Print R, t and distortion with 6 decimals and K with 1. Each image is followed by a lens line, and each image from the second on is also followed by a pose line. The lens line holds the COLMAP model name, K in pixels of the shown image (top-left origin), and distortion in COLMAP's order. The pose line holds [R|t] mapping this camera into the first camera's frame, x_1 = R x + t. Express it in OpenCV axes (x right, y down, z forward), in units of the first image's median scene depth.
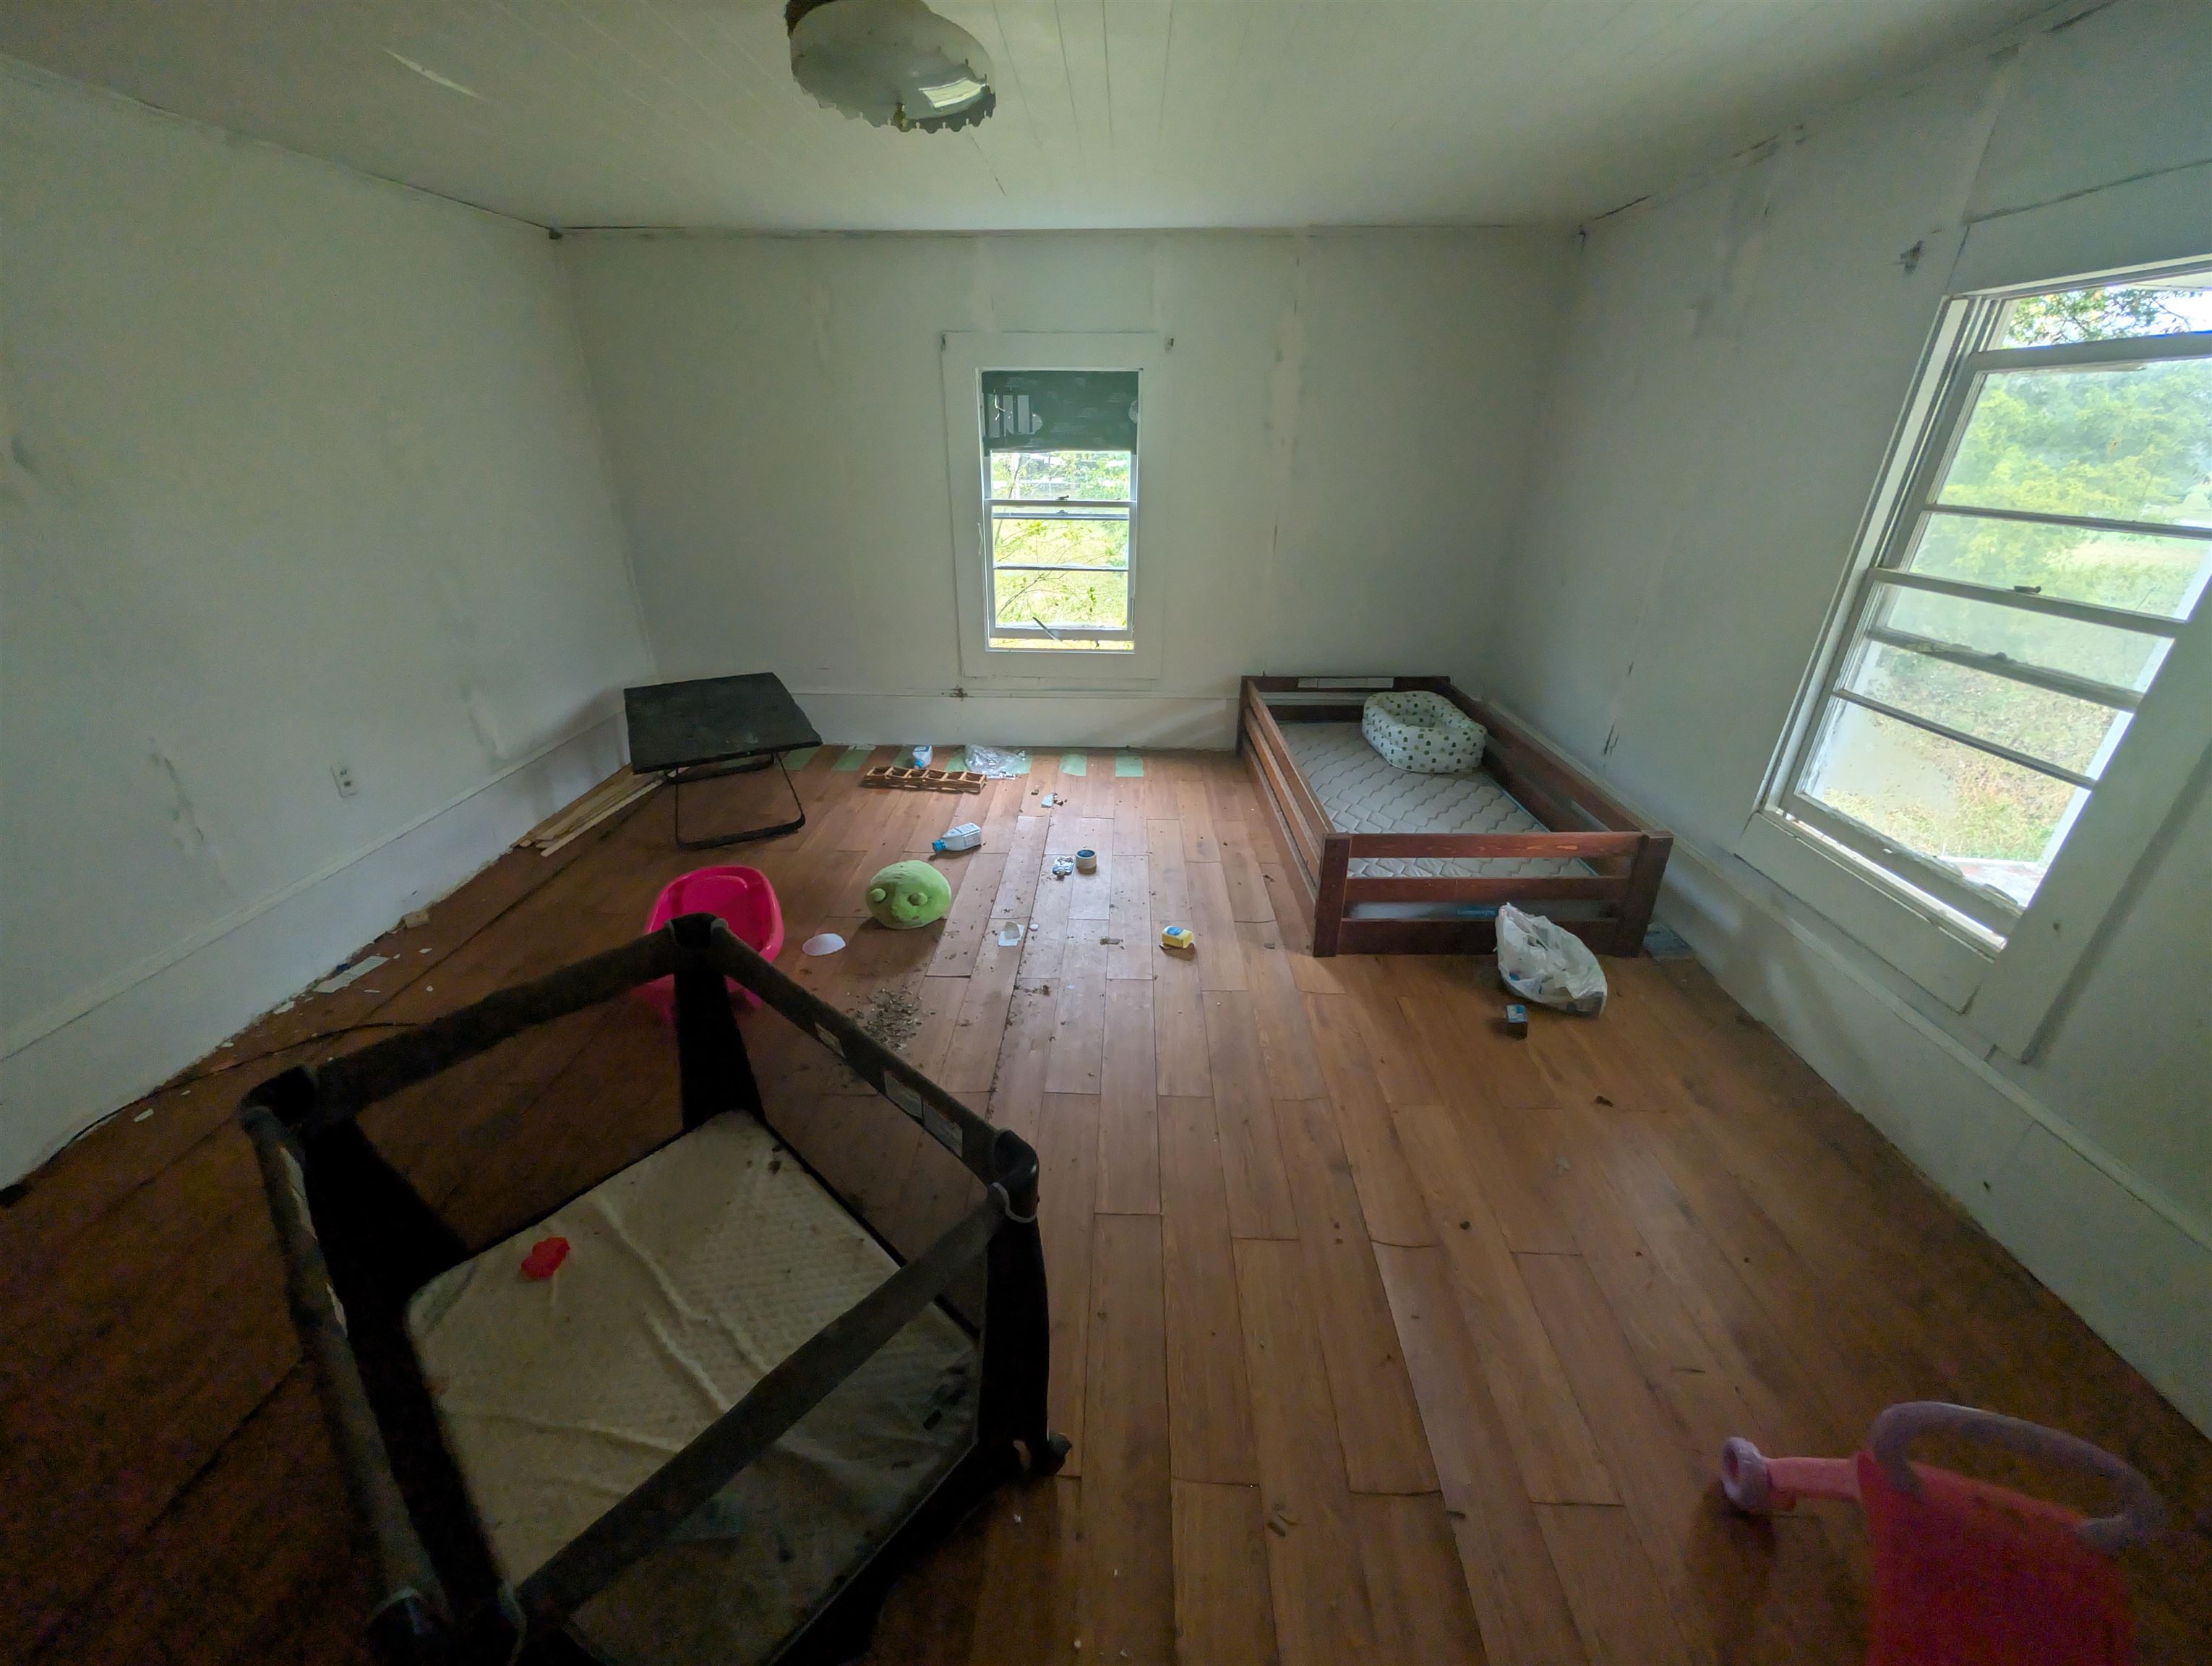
lens RADIAL K [[832.2, 0, 1074.0], [0, 832.2, 827.5], [0, 0, 1]] dist [-0.000445, 0.000229]
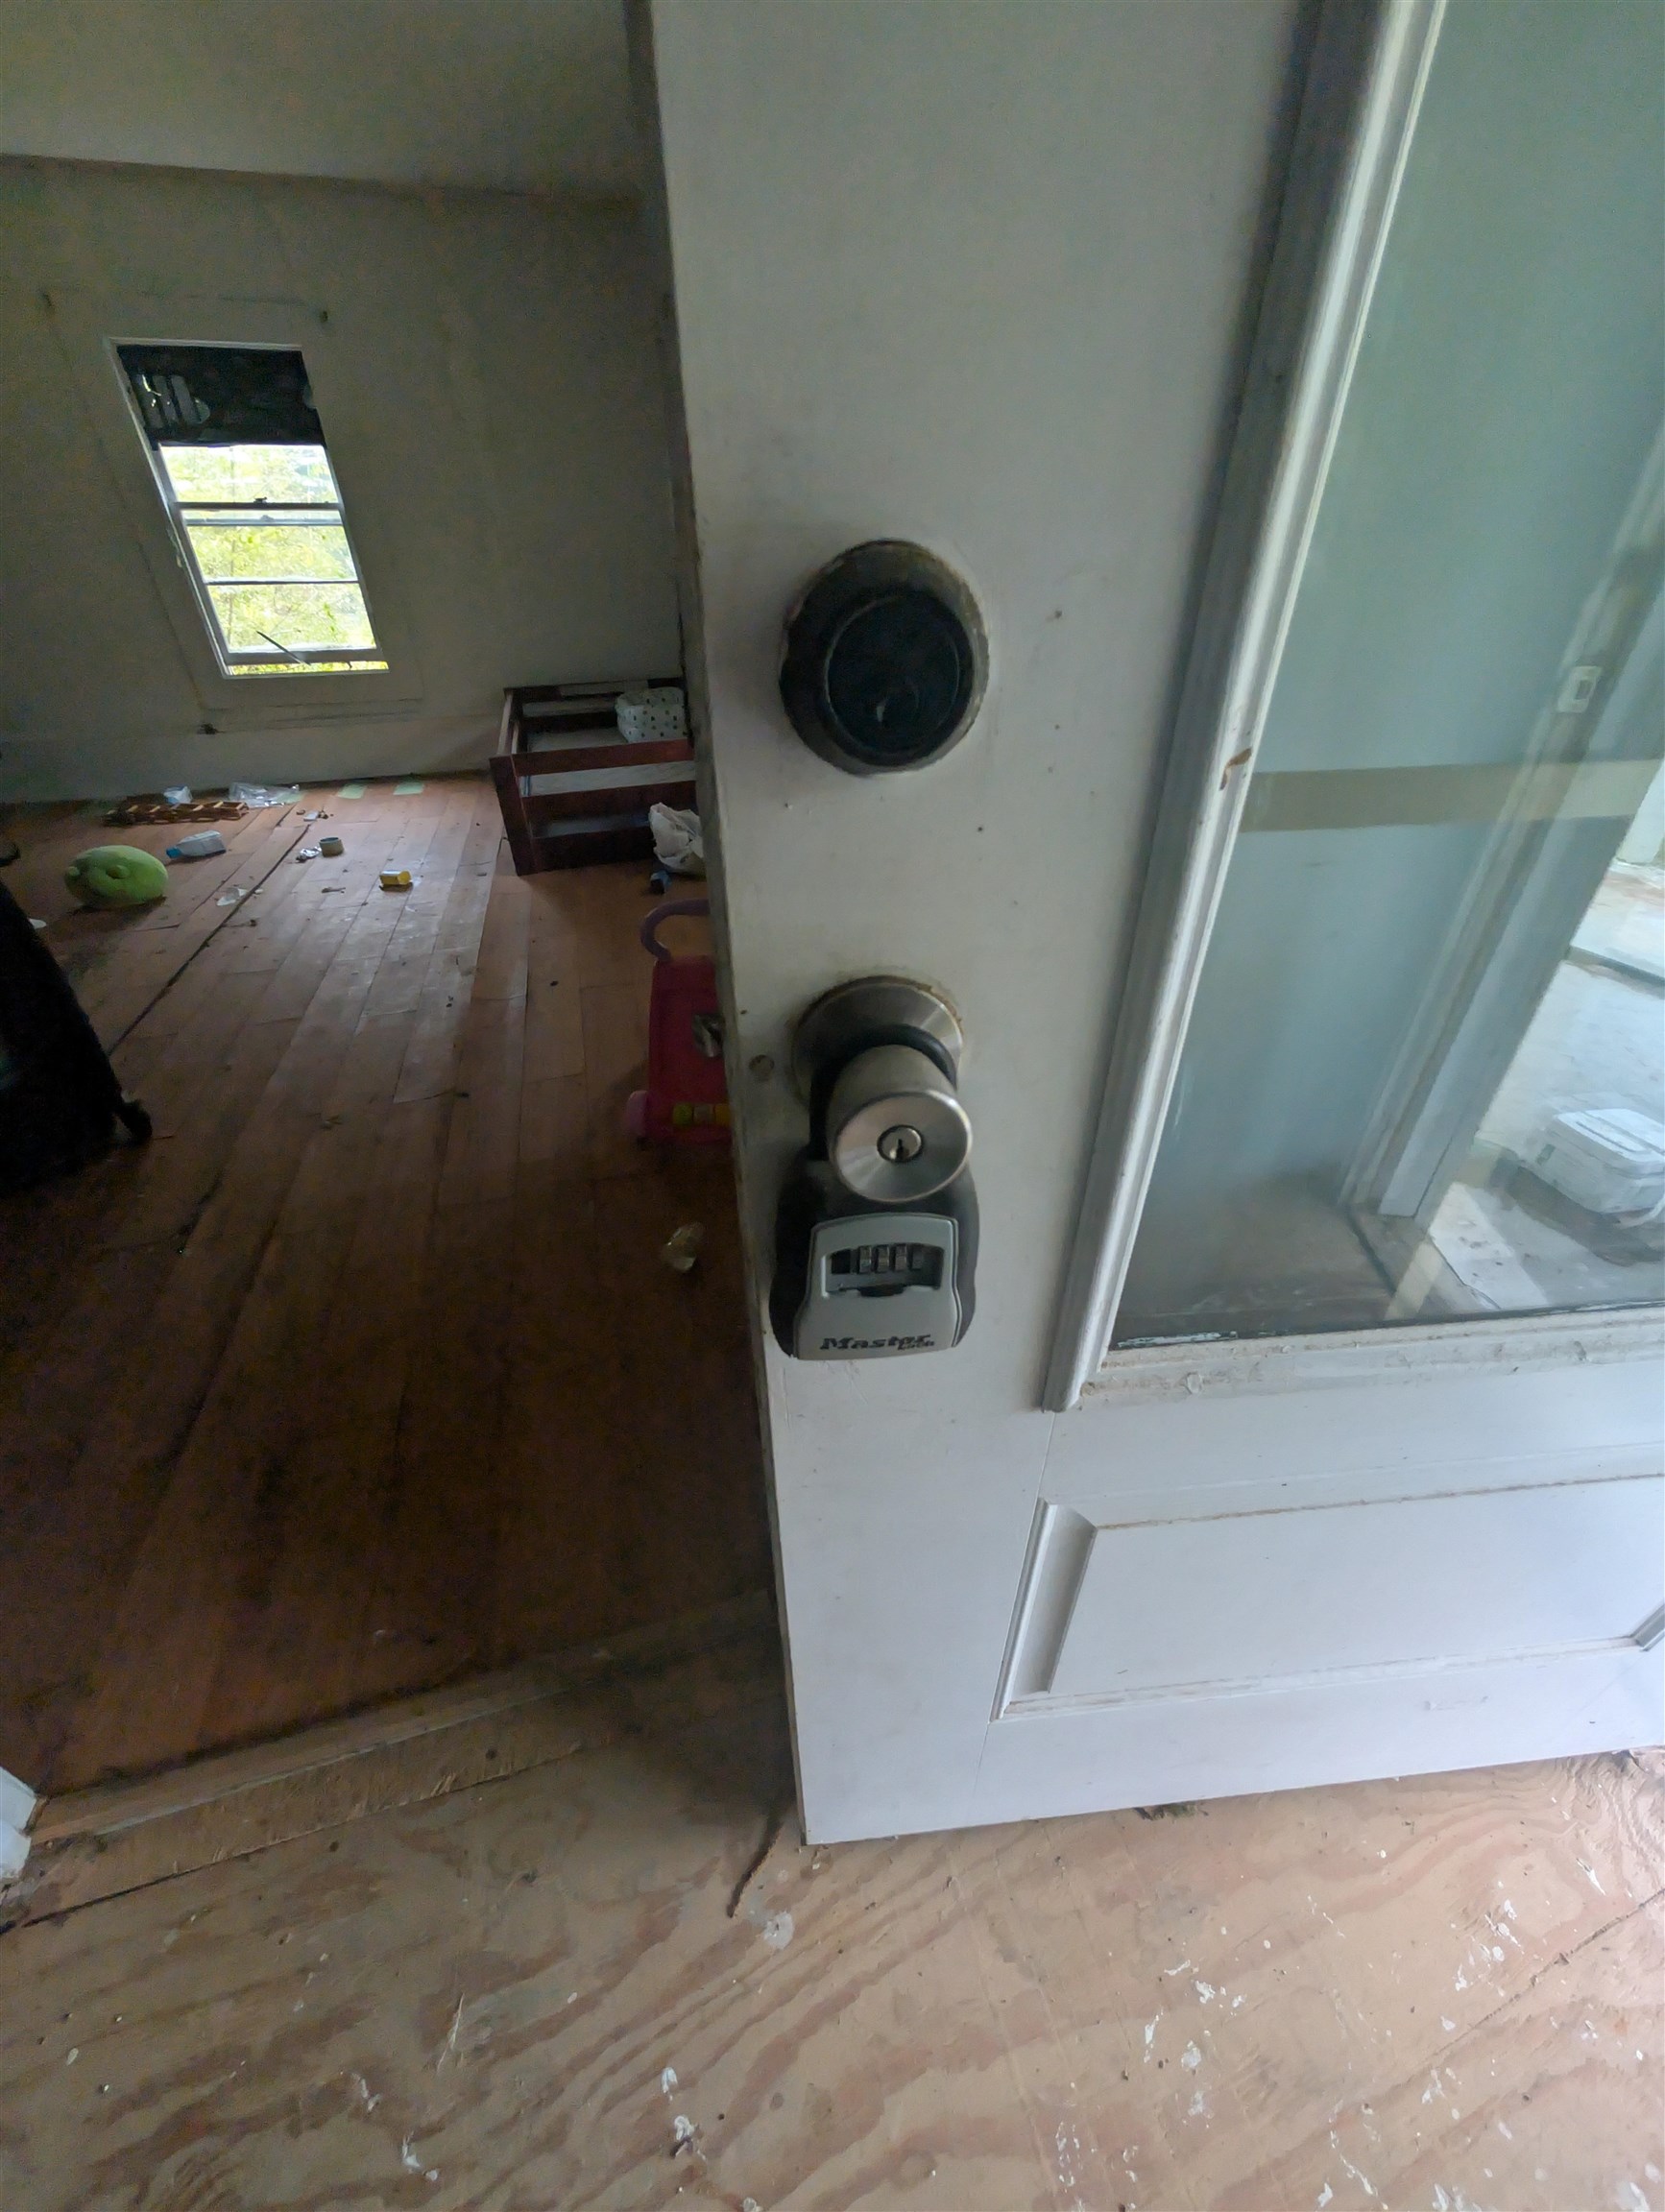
lens RADIAL K [[832.2, 0, 832.5], [0, 832.2, 1106.0], [0, 0, 1]] dist [-0.000445, 0.000229]
pose [[0.948024, -0.191795, 0.253899, 0.243901], [0.153933, 0.974780, 0.161583, 0.245266], [-0.278486, -0.114101, 0.953638, -0.195342]]
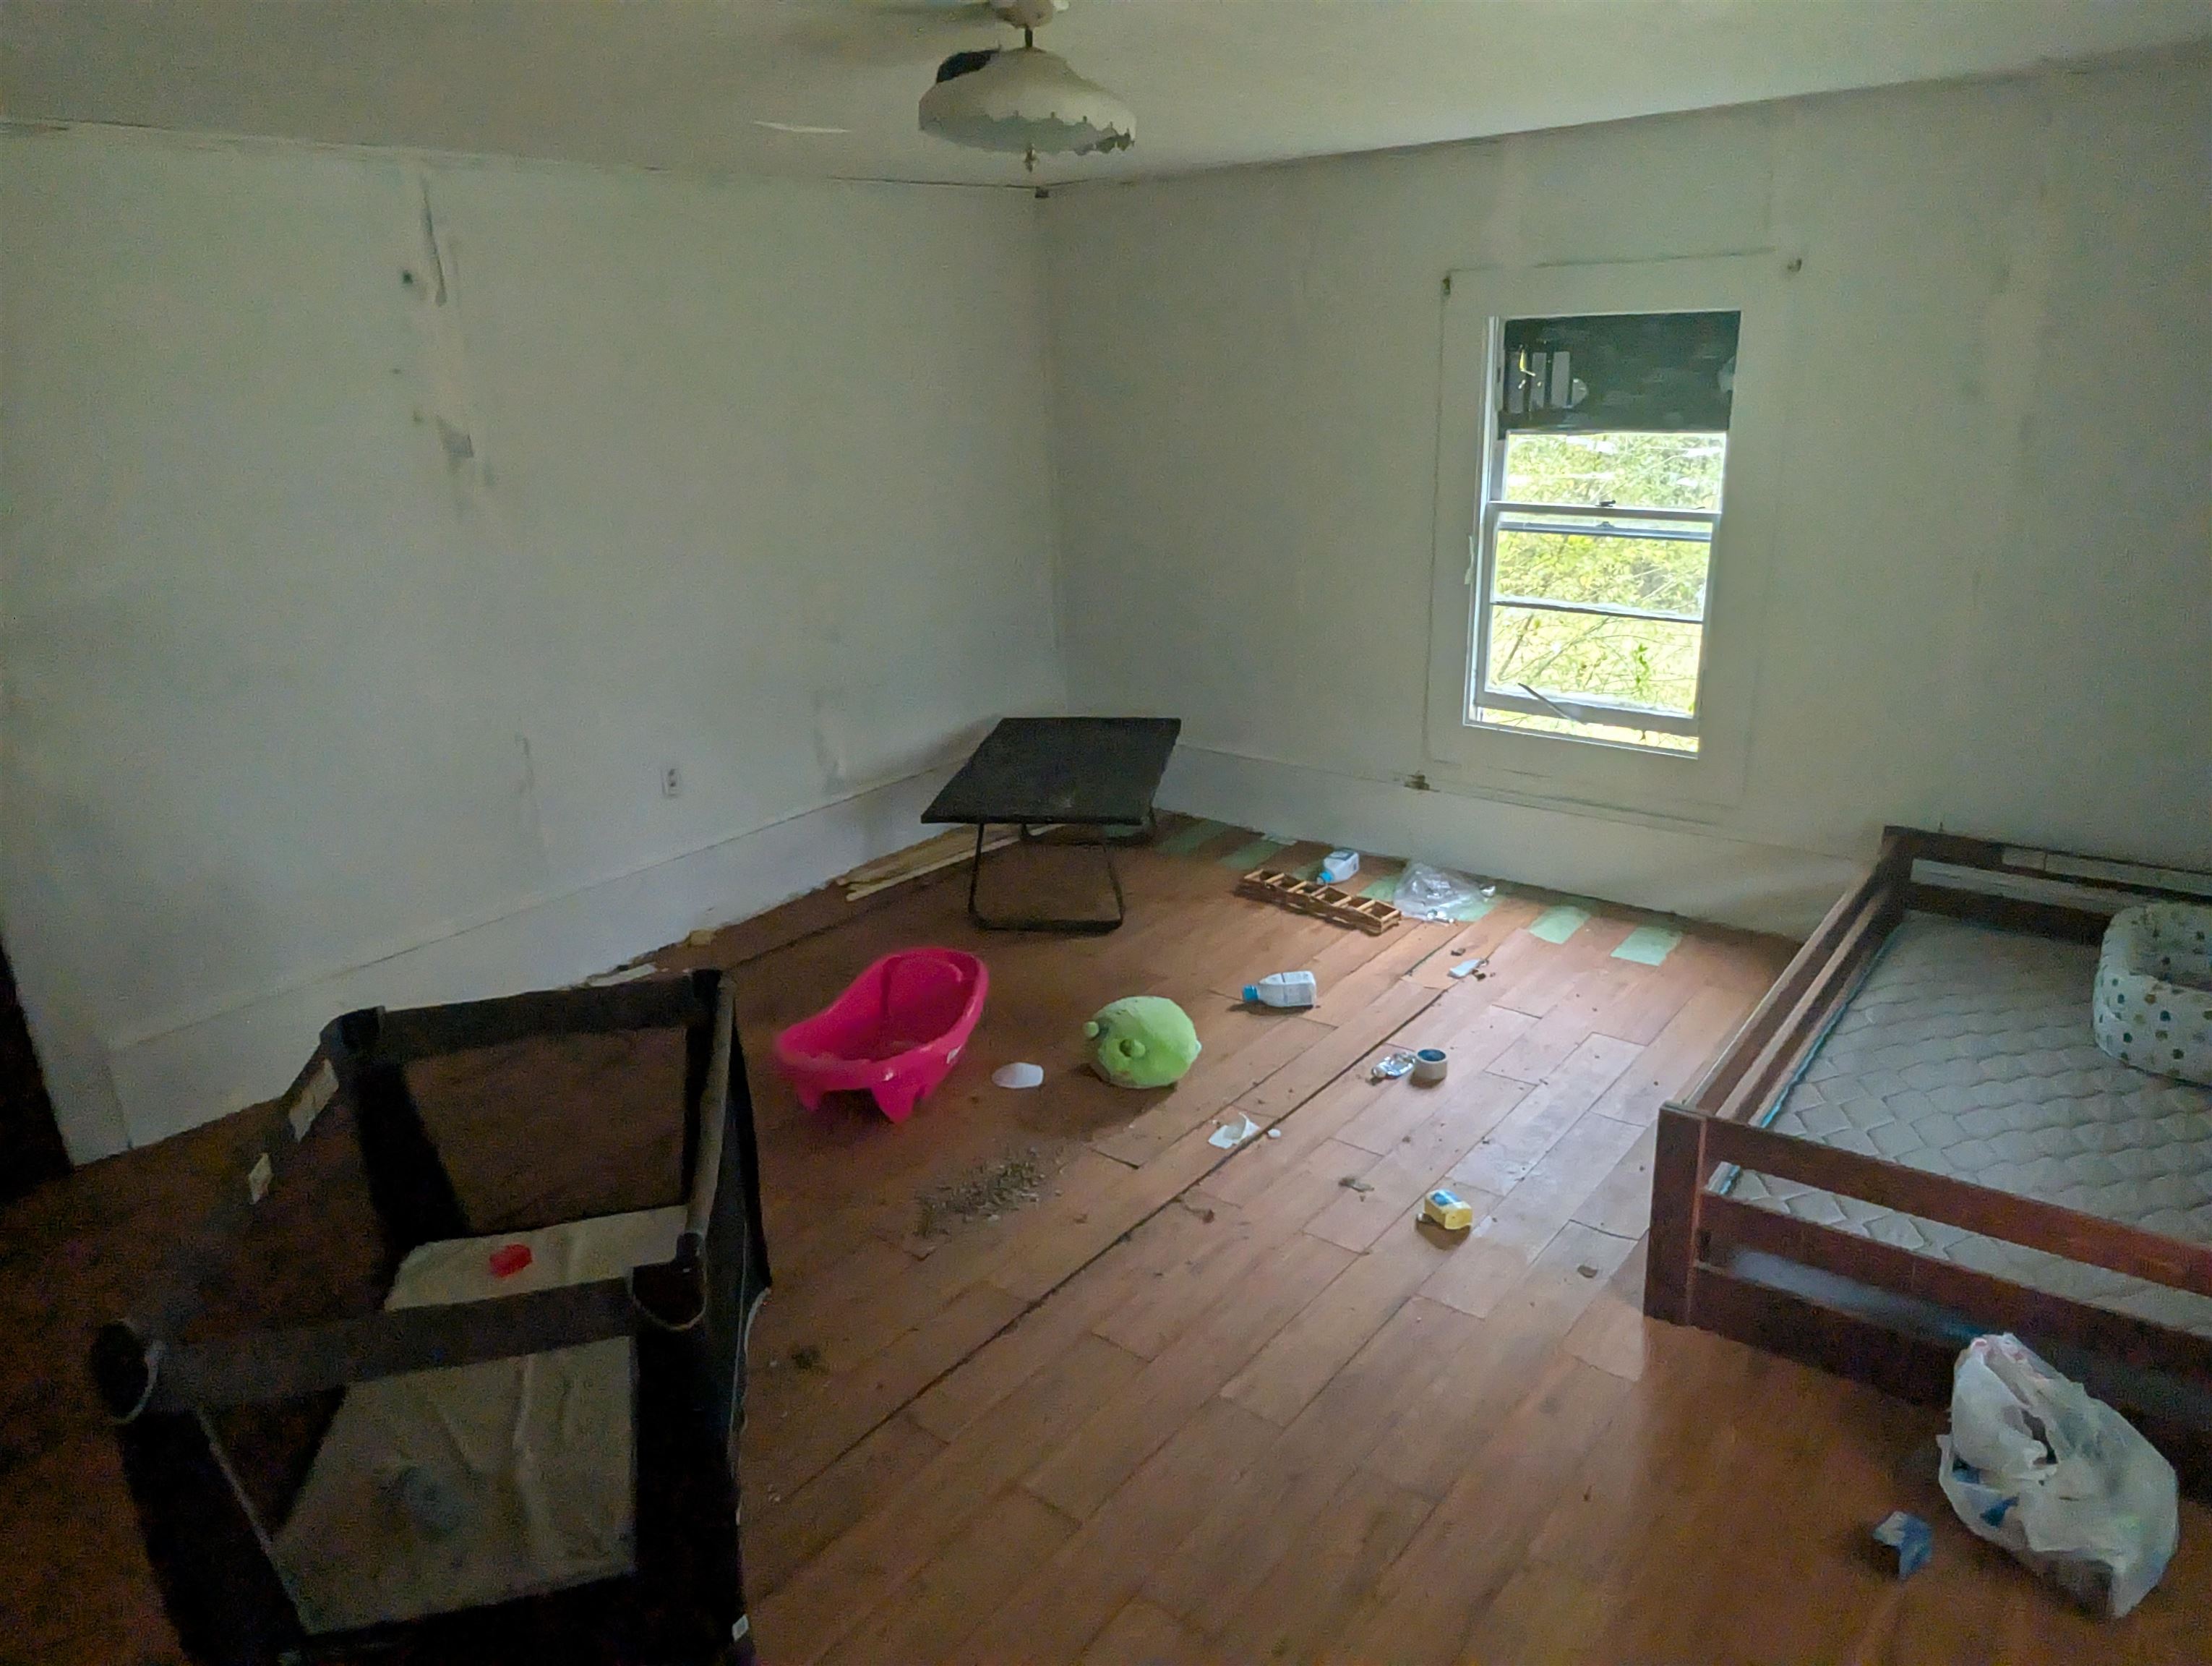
lens RADIAL K [[1426.0, 0, 1134.4], [0, 1426.0, 810.2], [0, 0, 1]] dist [-0.001203, -0.000689]
pose [[0.807220, 0.152700, -0.570157, 0.359410], [-0.216927, 0.975105, -0.045968, -0.044272], [0.548944, 0.160789, 0.820249, -0.044776]]
